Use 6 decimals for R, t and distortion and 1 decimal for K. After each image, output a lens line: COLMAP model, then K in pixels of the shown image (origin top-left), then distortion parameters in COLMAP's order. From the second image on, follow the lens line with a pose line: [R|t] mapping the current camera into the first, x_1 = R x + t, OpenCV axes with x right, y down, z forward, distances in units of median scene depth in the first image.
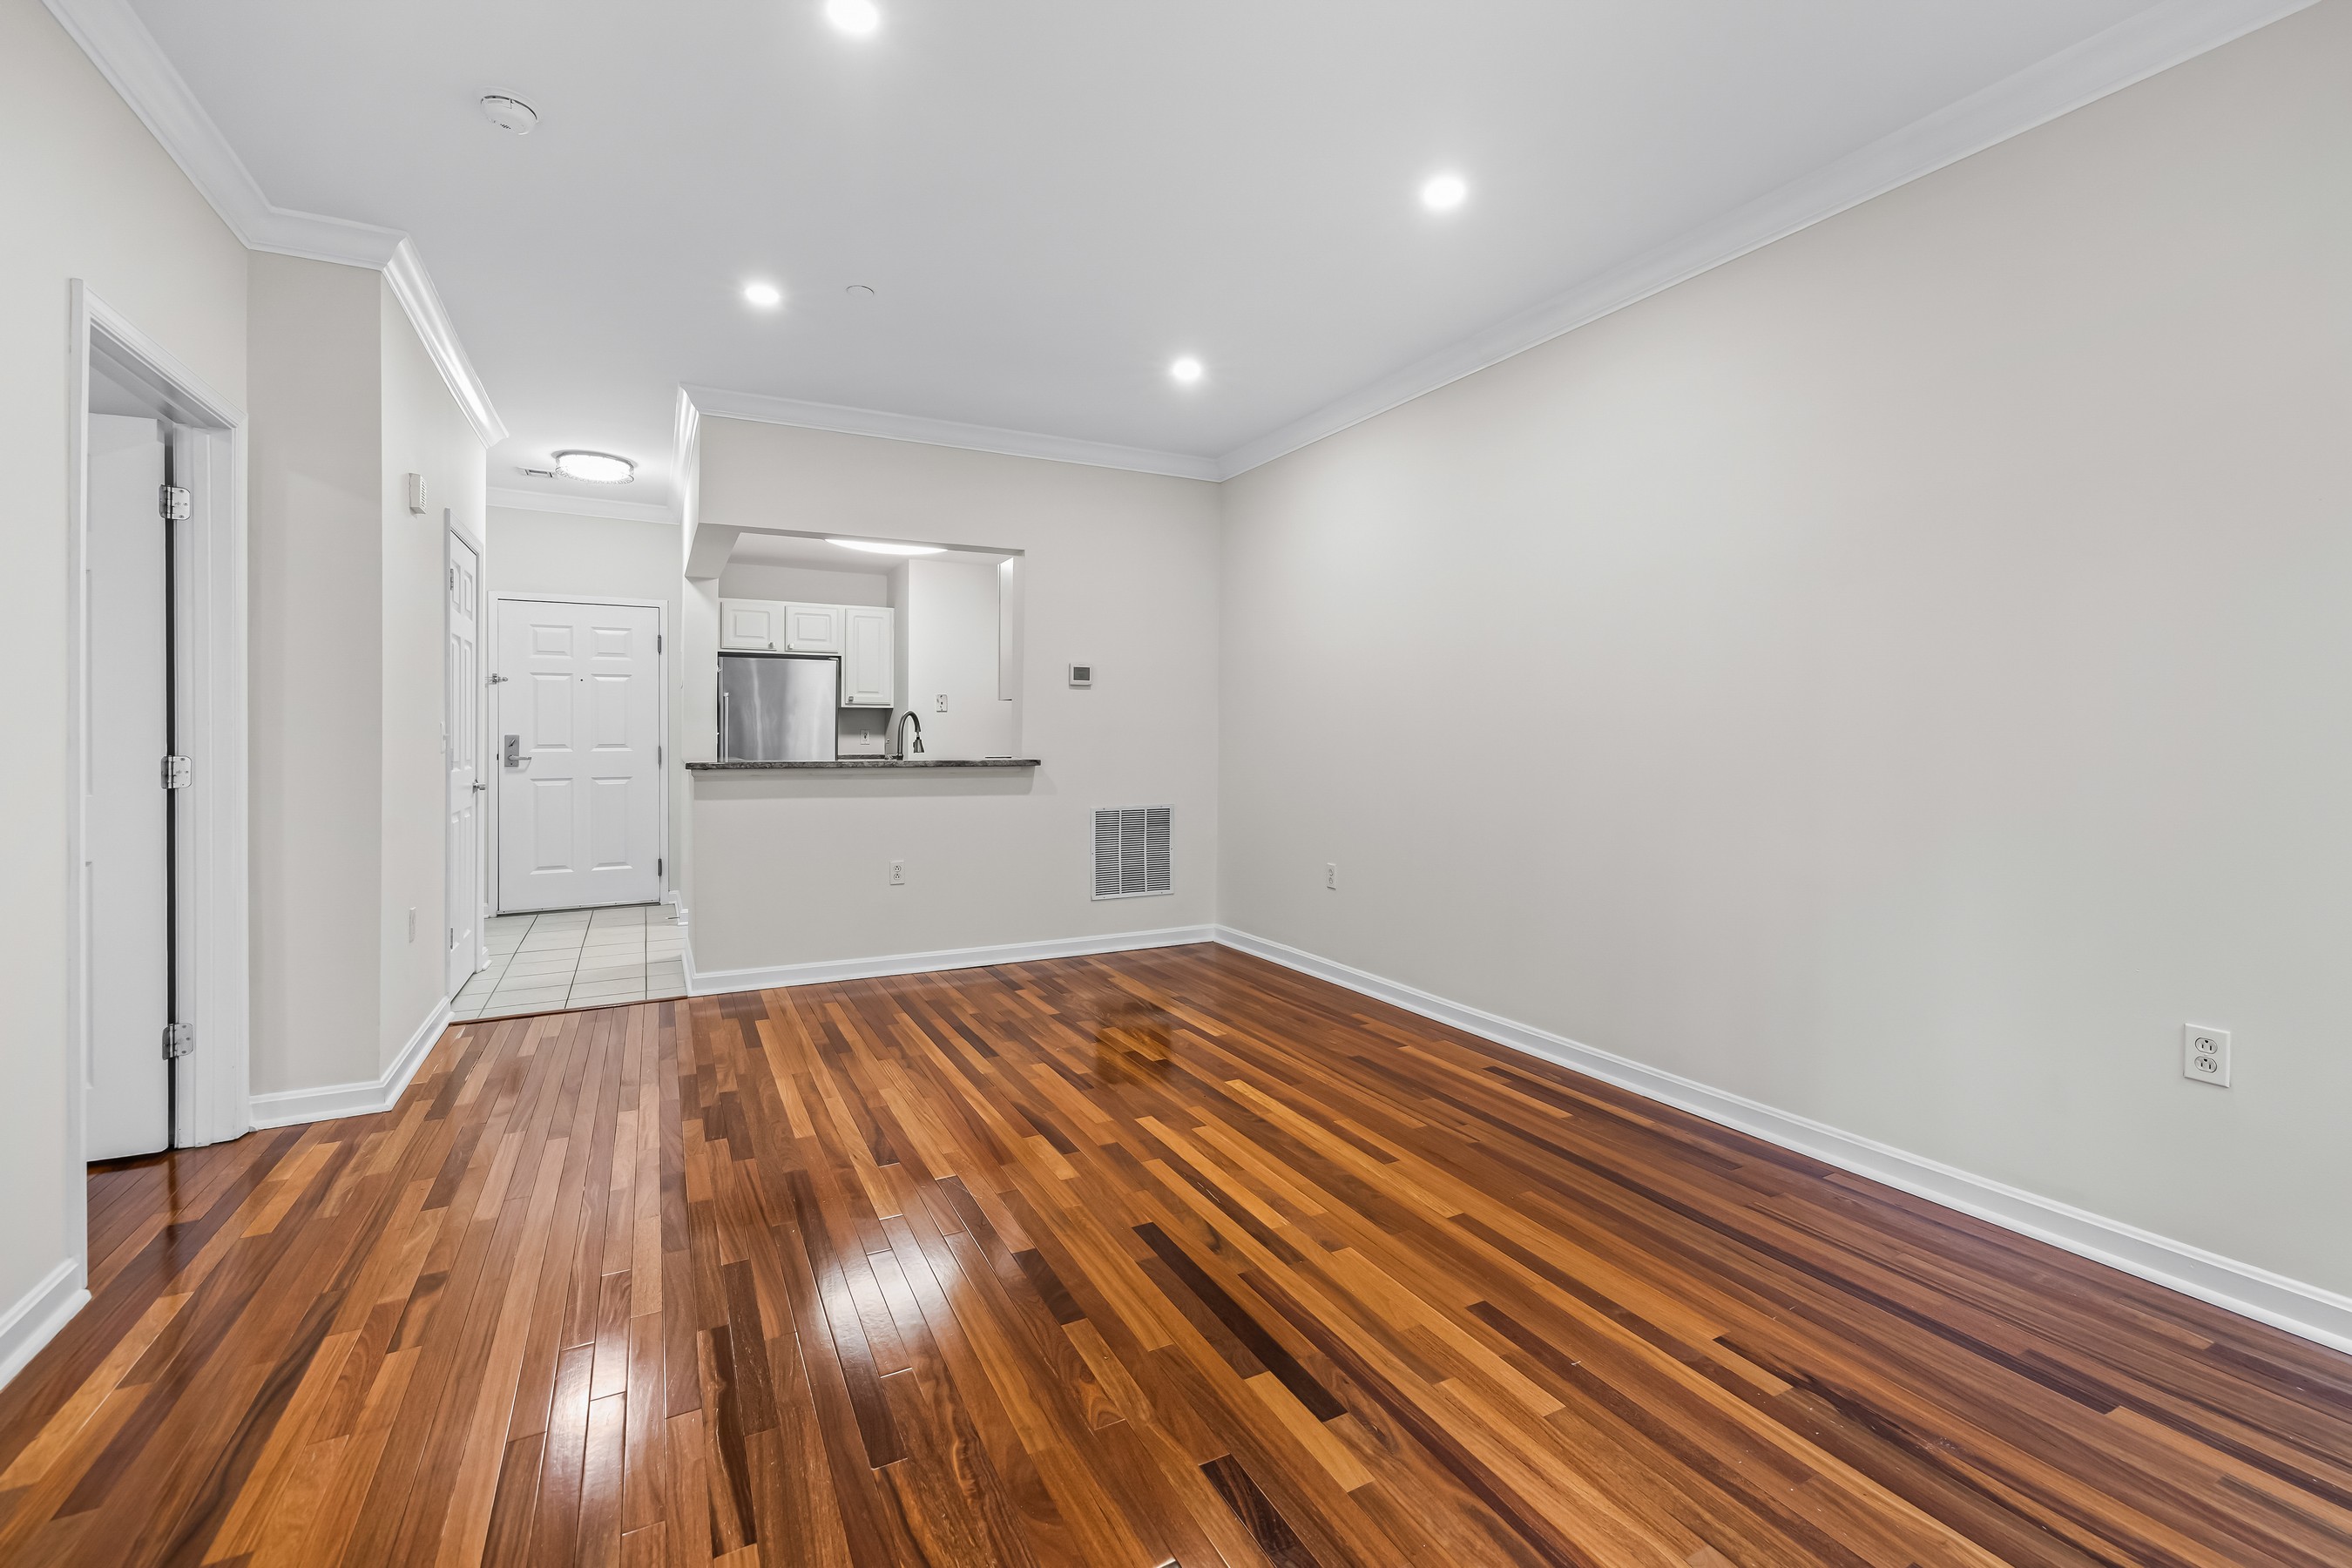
lens RADIAL K [[1000.6, 0, 1174.4], [0, 1000.6, 740.2], [0, 0, 1]] dist [0.000805, 0.000643]
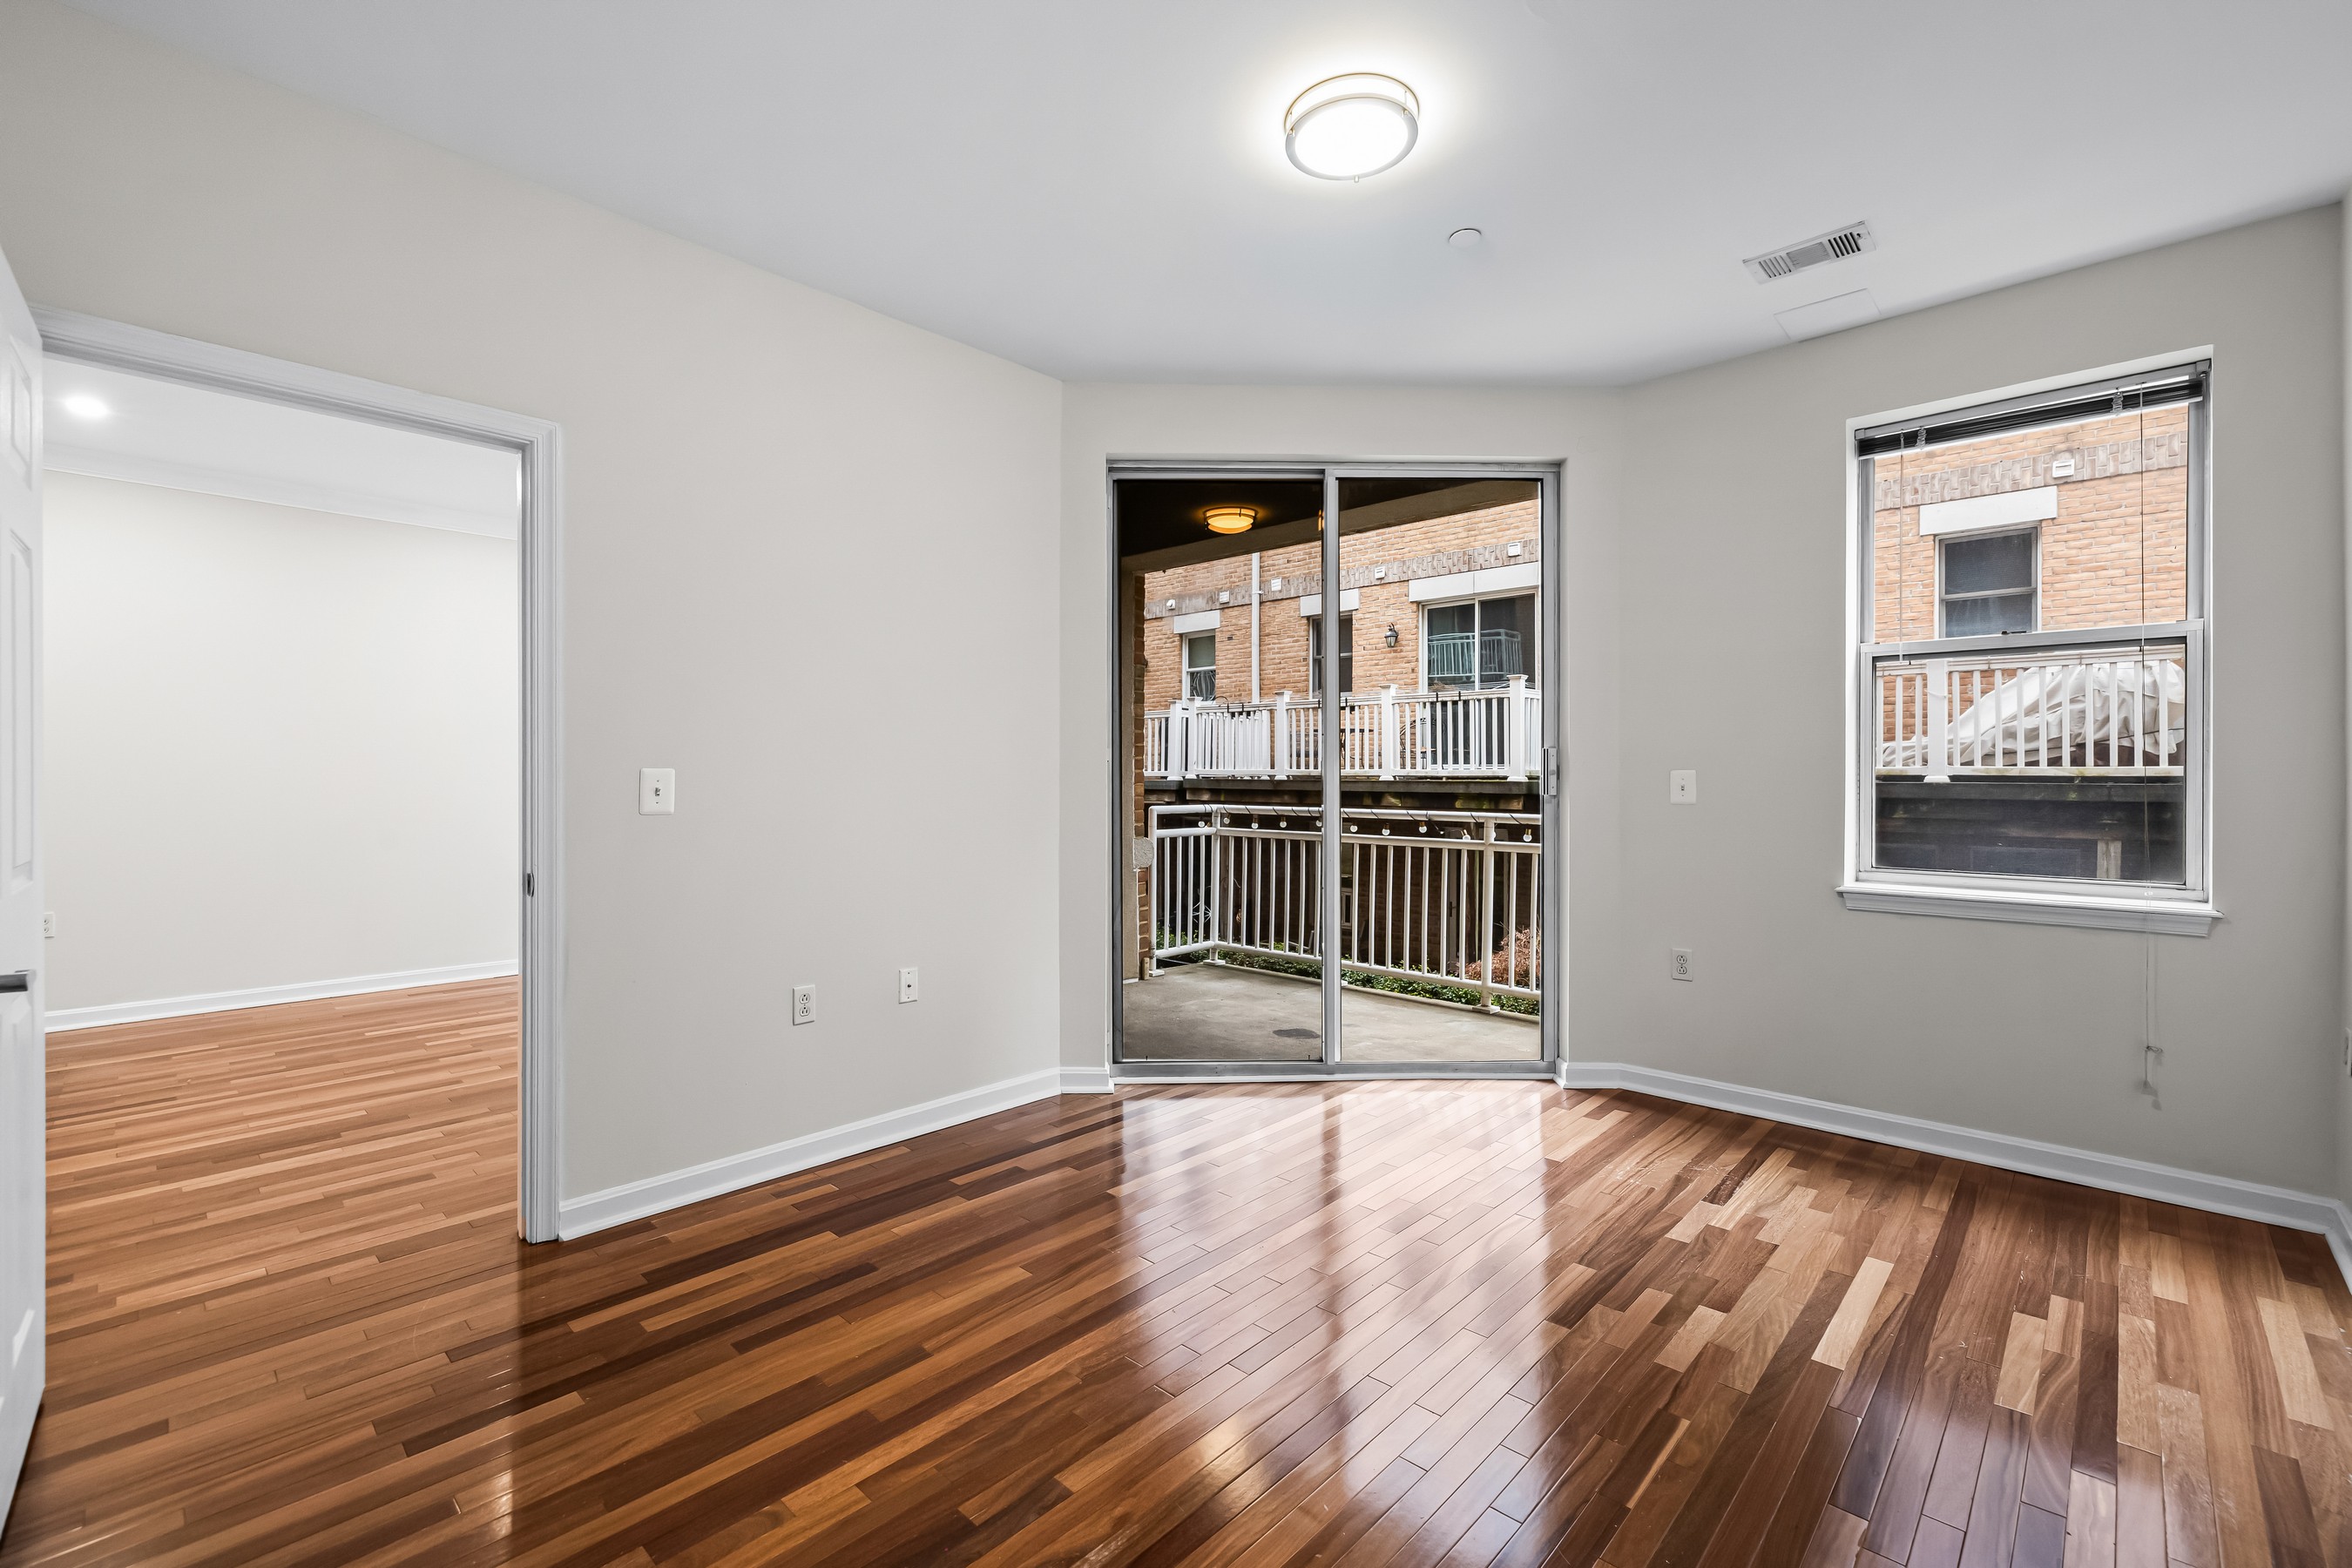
lens RADIAL K [[1000.6, 0, 1181.6], [0, 1000.6, 784.5], [0, 0, 1]] dist [0.000805, 0.000643]
pose [[-0.327605, -0.010548, 0.944756, -1.802935], [-0.000964, 0.999941, 0.010830, -0.018023], [-0.944814, 0.002637, -0.327596, 0.444986]]
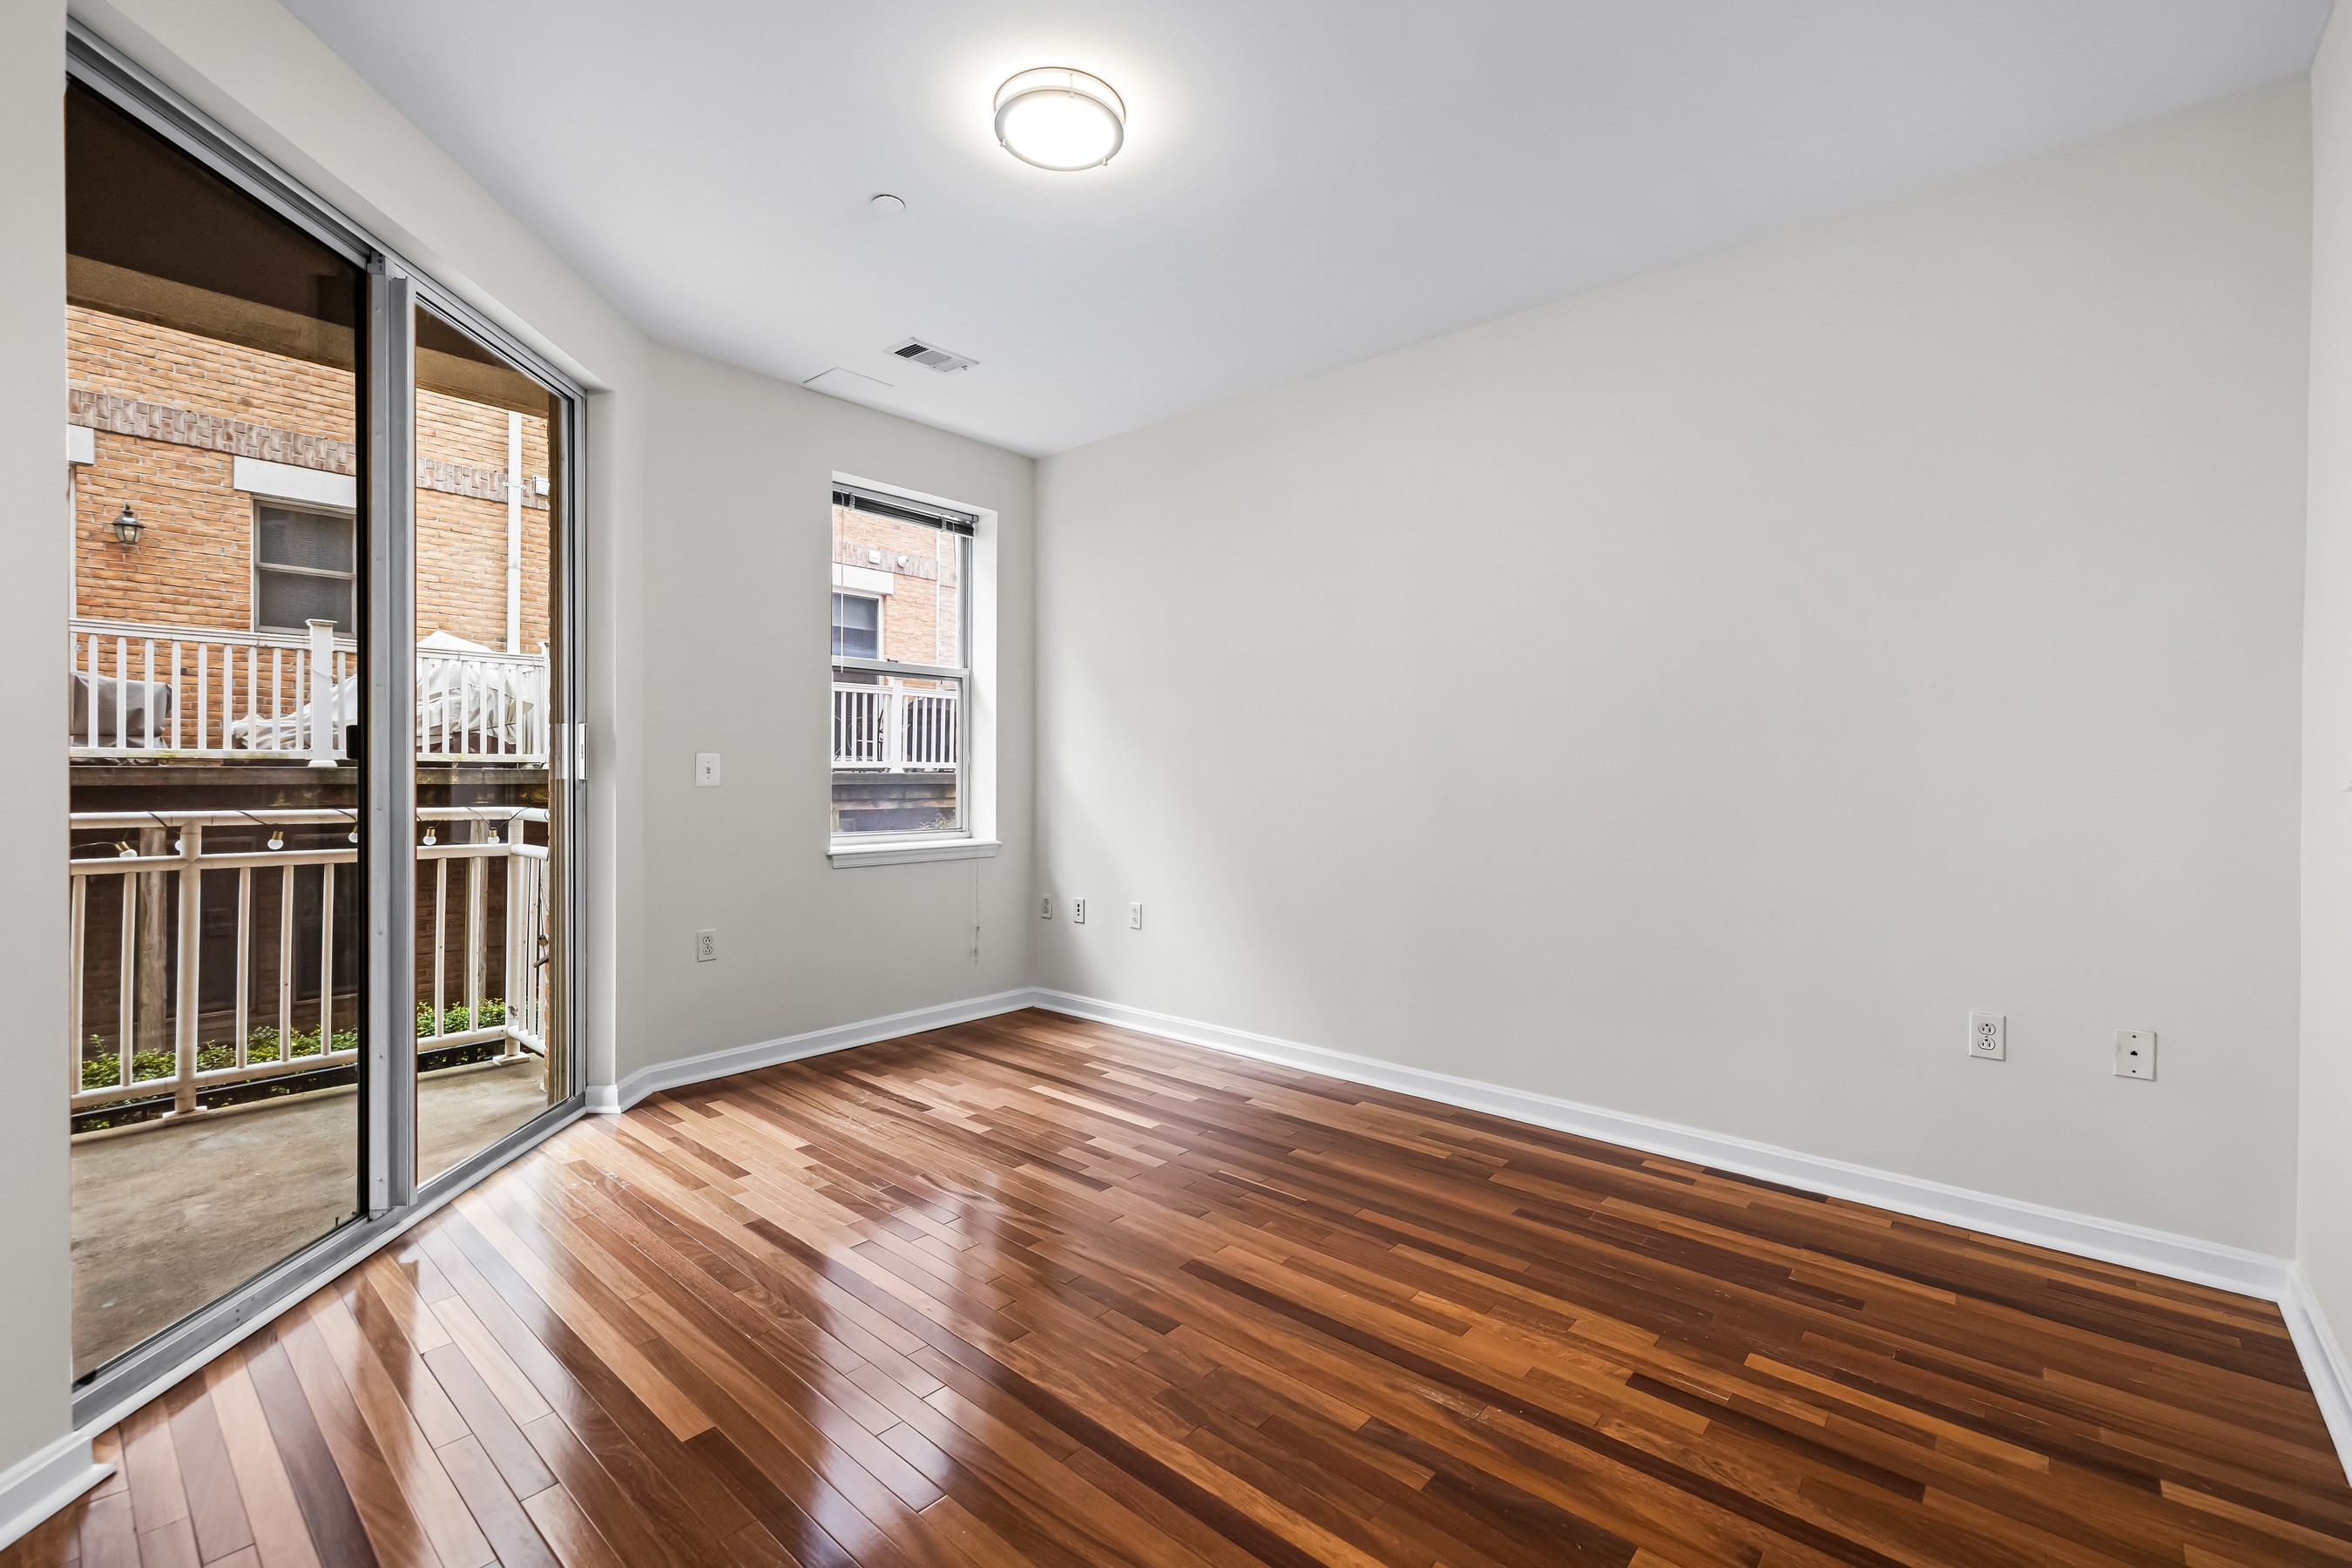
lens RADIAL K [[1000.6, 0, 1182.1], [0, 1000.6, 782.5], [0, 0, 1]] dist [0.000805, 0.000643]
pose [[-0.930285, -0.005261, -0.366799, -0.928536], [-0.009943, 0.999891, 0.010876, -0.005220], [0.366702, 0.013765, -0.930237, 0.835129]]
